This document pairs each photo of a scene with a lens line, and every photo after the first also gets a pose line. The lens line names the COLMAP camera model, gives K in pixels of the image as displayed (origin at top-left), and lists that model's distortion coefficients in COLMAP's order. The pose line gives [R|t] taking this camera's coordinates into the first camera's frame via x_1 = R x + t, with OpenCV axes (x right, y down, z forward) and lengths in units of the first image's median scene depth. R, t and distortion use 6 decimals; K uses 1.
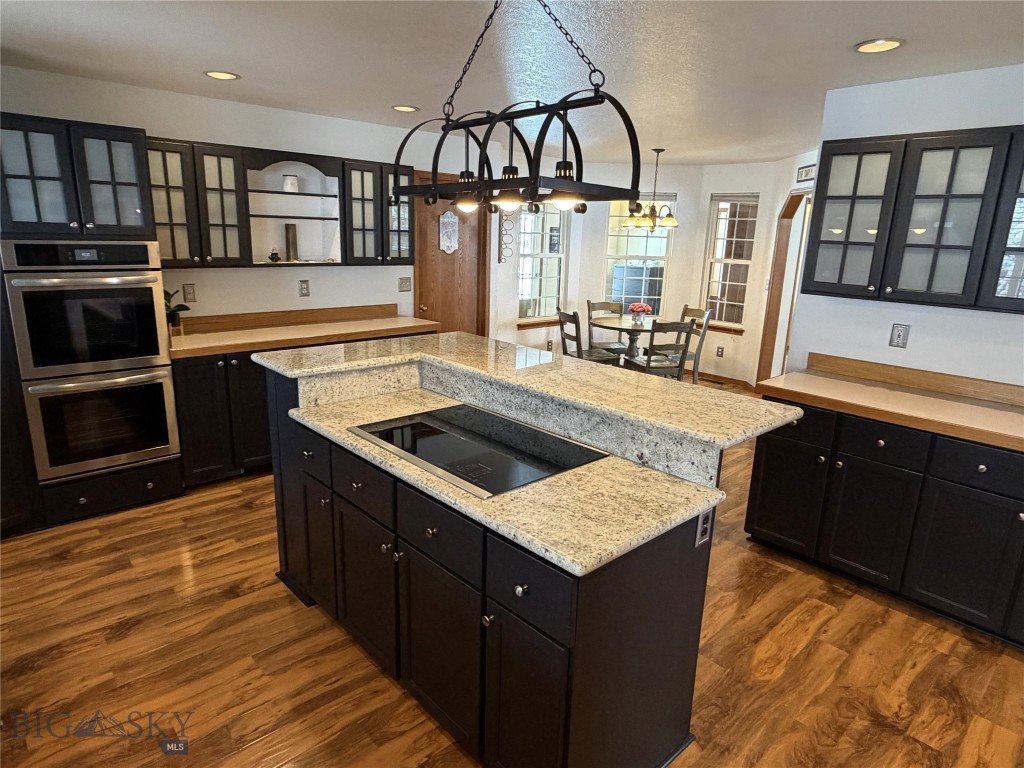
lens RADIAL K [[610.1, 0, 516.9], [0, 610.1, 385.1], [0, 0, 1]] dist [0.000661, 0.003549]
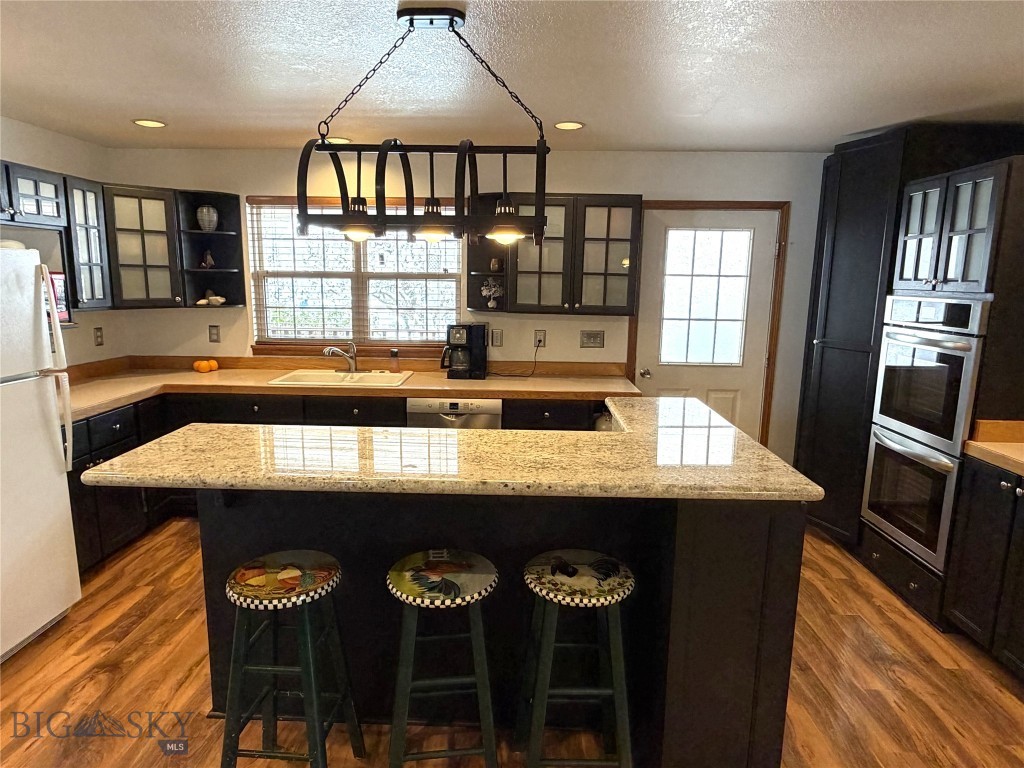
lens RADIAL K [[610.1, 0, 496.3], [0, 610.1, 377.6], [0, 0, 1]] dist [0.000661, 0.003549]
pose [[-0.718087, 0.070491, -0.692375, 0.343721], [-0.206690, 0.928370, 0.308884, -0.225213], [0.664553, 0.364912, -0.652080, 0.993414]]
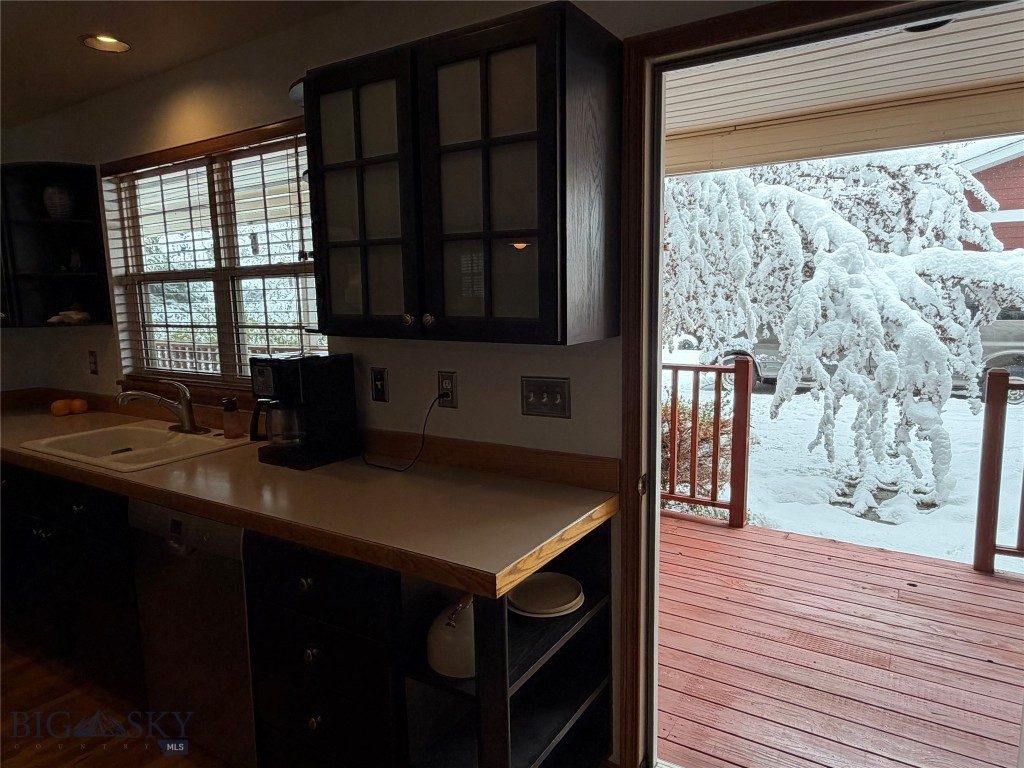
lens RADIAL K [[651.3, 0, 509.8], [0, 651.3, 383.5], [0, 0, 1]] dist [0.007463, 0.000415]
pose [[-0.973070, 0.024894, -0.229163, -0.409829], [-0.063127, 0.927367, 0.368789, -0.176084], [0.221699, 0.373324, -0.900821, 0.803981]]
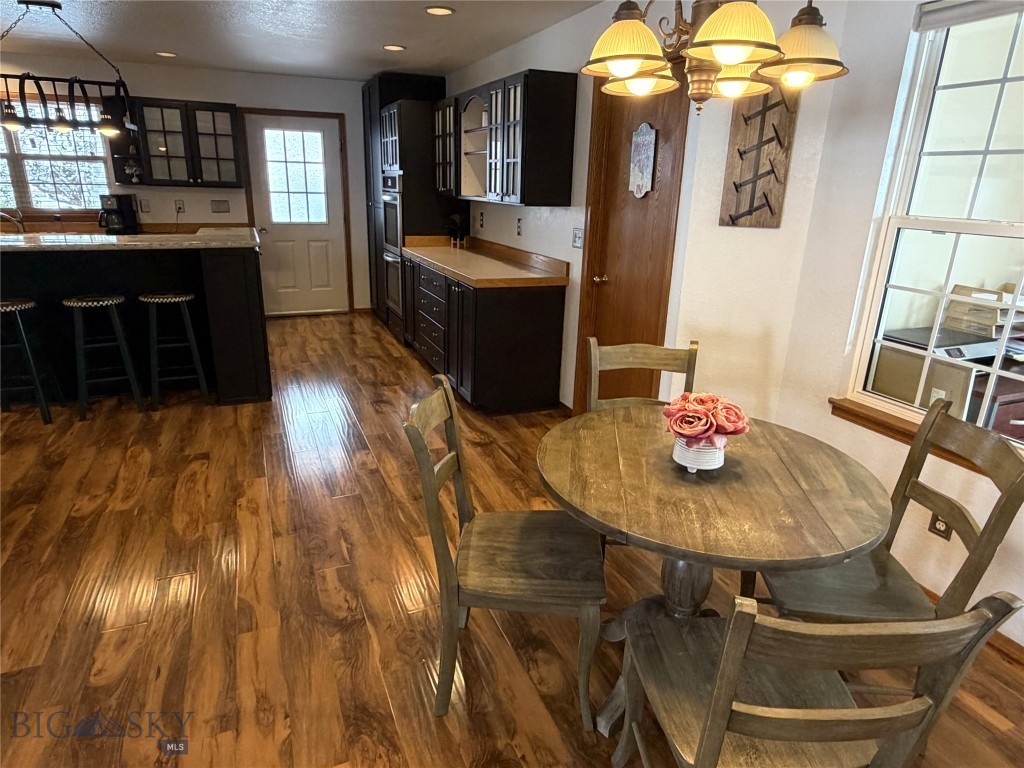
lens RADIAL K [[621.2, 0, 503.2], [0, 621.2, 382.4], [0, 0, 1]] dist [0.005413, -0.003840]
pose [[-0.362548, 0.247667, -0.898454, 0.756012], [-0.263576, 0.897436, 0.353745, -0.341834], [0.893917, 0.365060, -0.260085, 1.616384]]
